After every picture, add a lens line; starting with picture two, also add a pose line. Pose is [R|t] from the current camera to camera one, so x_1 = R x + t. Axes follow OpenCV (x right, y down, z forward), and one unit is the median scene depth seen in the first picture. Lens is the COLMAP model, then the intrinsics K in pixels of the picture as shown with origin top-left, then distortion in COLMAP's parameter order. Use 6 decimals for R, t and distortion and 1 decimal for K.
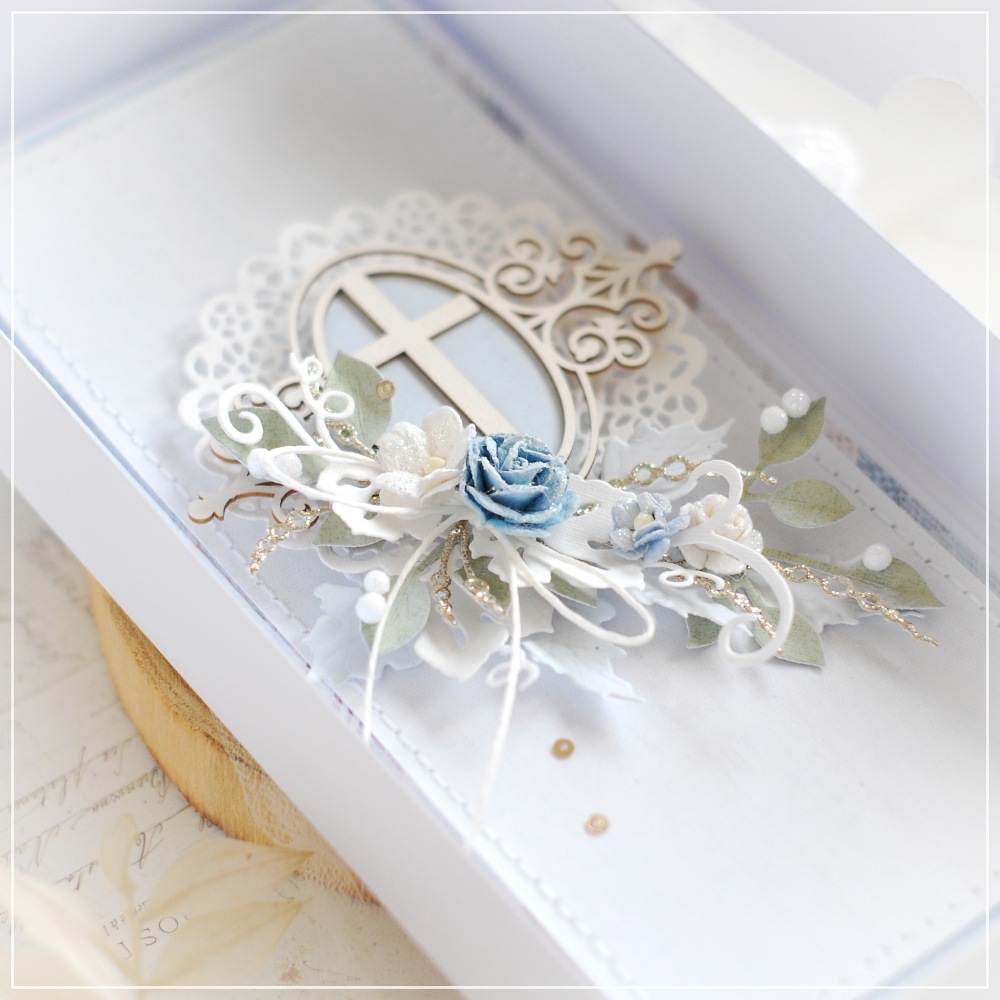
lens RADIAL K [[3562.7, 0, 509.1], [0, 3562.7, 502.5], [0, 0, 1]] dist [-0.175014, 0.000000]
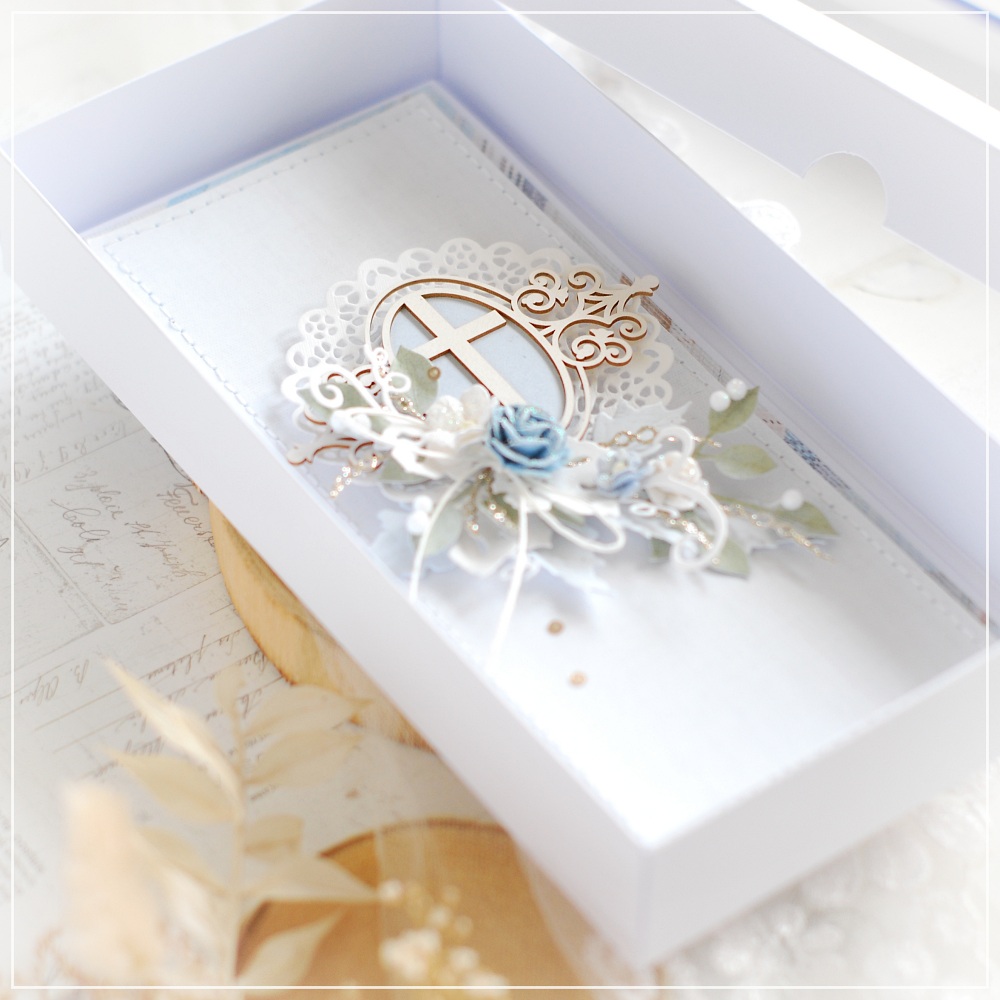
lens RADIAL K [[3562.7, 0, 492.0], [0, 3562.7, 501.1], [0, 0, 1]] dist [-0.175014, 0.000000]
pose [[0.999230, 0.019571, -0.034014, 0.035007], [-0.021871, 0.997404, -0.068614, 0.110873], [0.032583, 0.069305, 0.997063, -0.354837]]
